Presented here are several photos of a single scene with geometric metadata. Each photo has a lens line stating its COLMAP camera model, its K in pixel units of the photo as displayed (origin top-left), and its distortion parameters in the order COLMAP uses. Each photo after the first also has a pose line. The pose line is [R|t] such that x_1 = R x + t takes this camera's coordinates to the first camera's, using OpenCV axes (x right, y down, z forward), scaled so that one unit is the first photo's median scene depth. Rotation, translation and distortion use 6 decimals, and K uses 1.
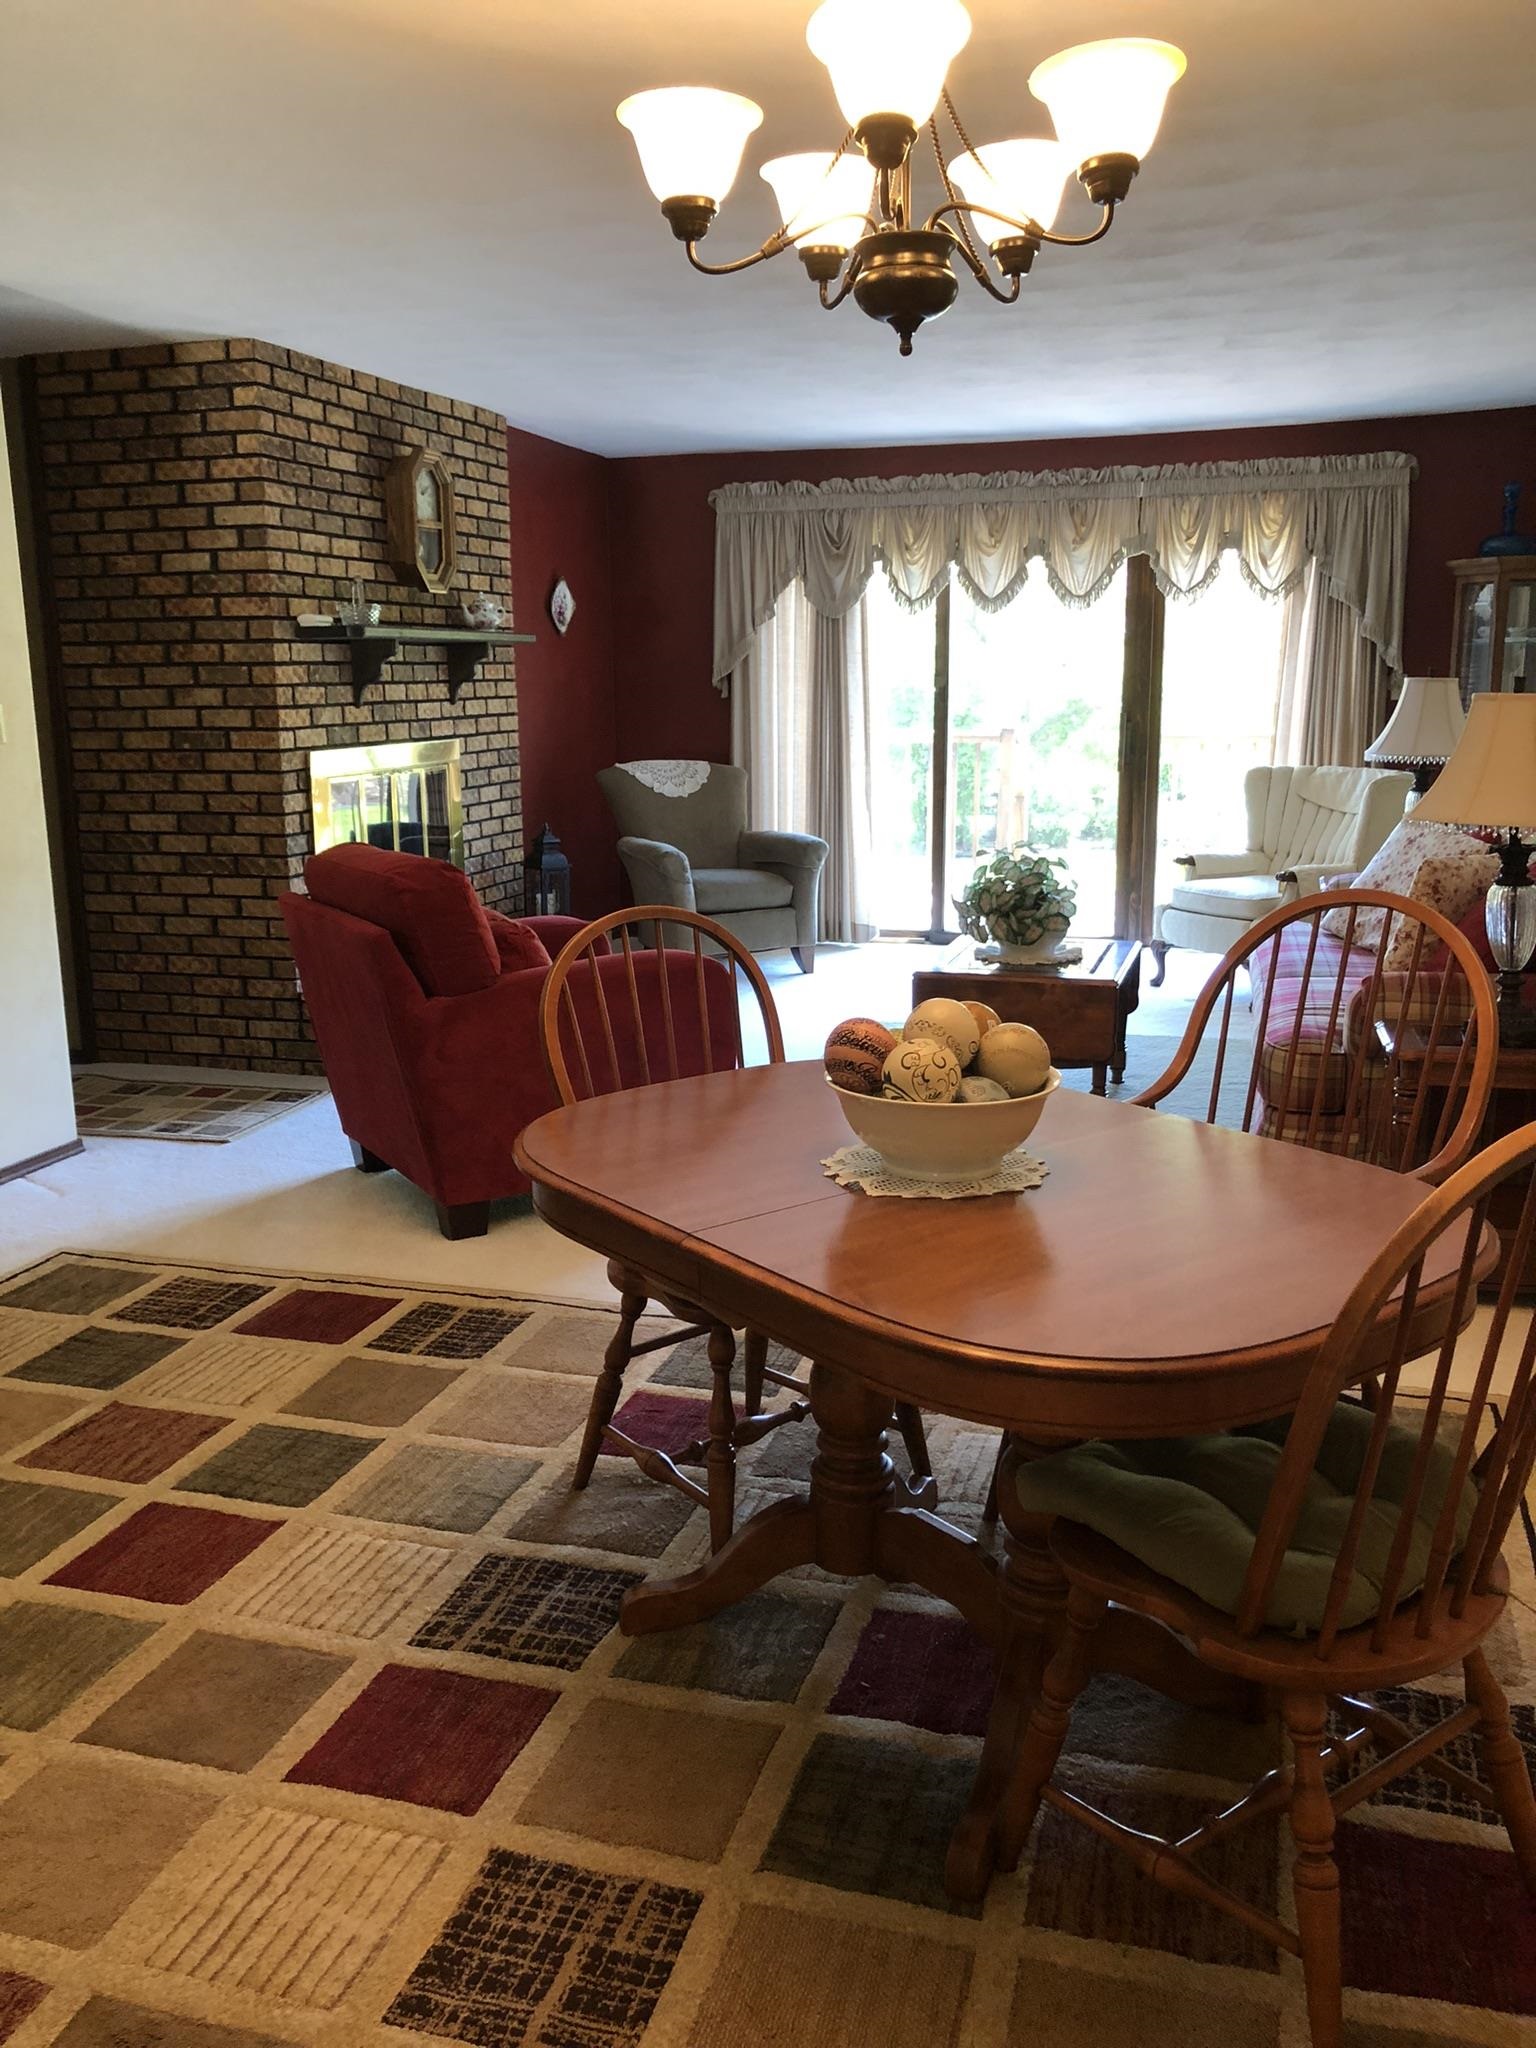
lens RADIAL K [[1671.8, 0, 768.2], [0, 1671.8, 1023.2], [0, 0, 1]] dist [0.029000, -0.040273]
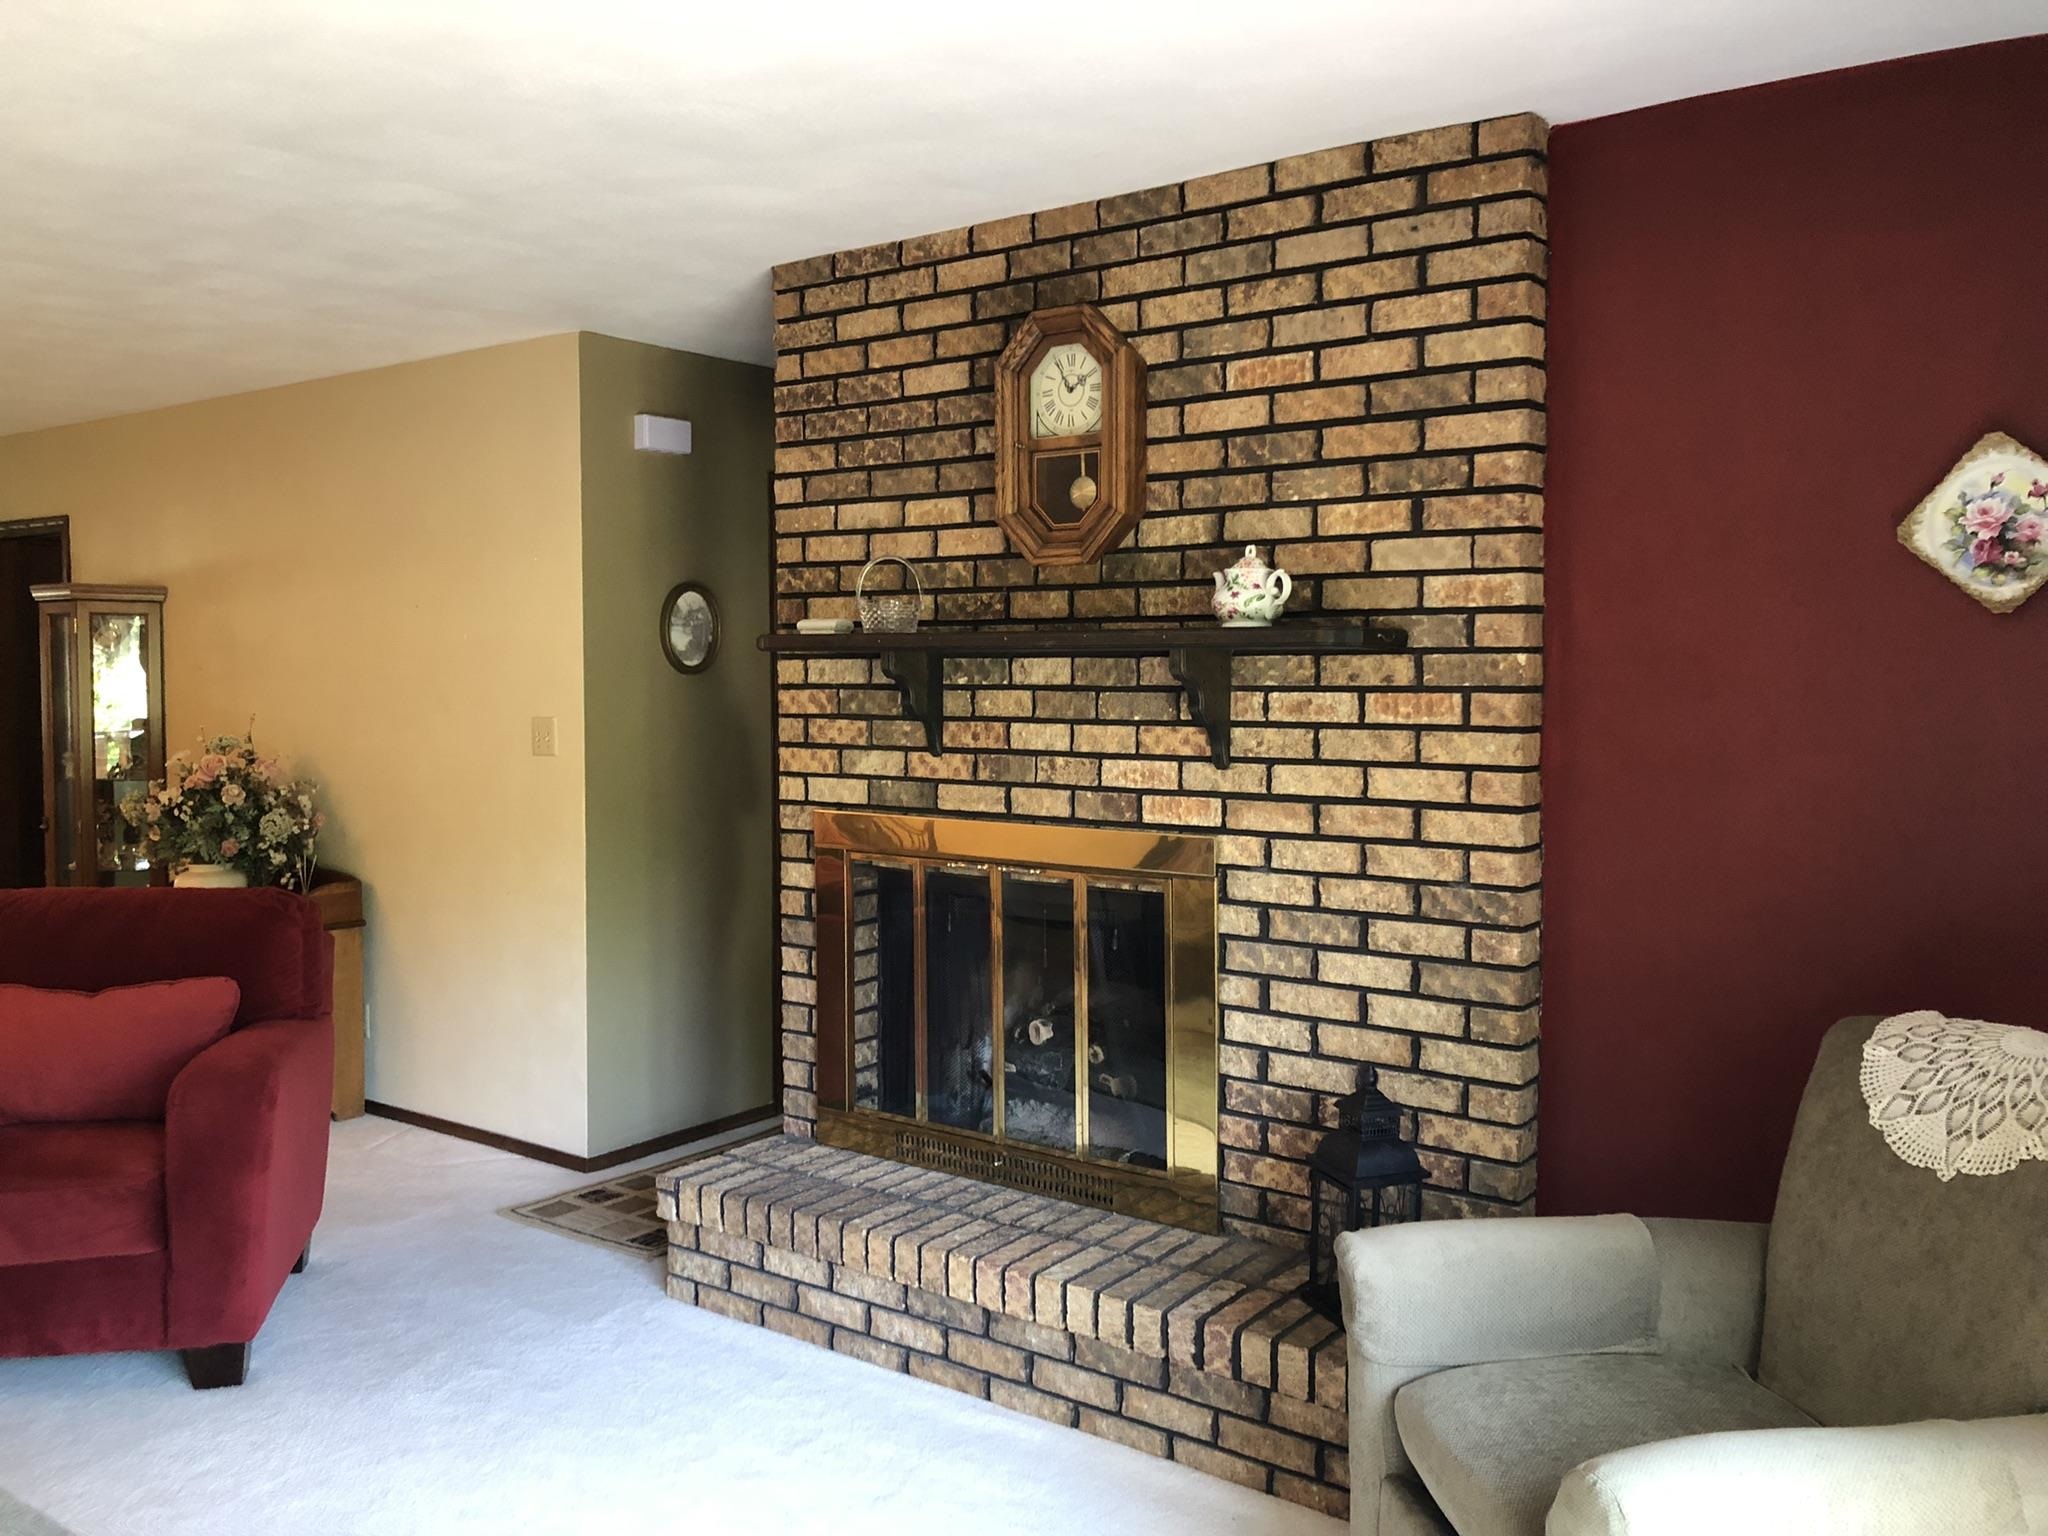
lens RADIAL K [[1671.8, 0, 1022.6], [0, 1671.8, 770.5], [0, 0, 1]] dist [0.029000, -0.040273]
pose [[-0.334443, 0.080551, -0.938967, 0.303850], [-0.182362, 0.971978, 0.148336, -0.253589], [0.924604, 0.220842, -0.310382, 1.101748]]
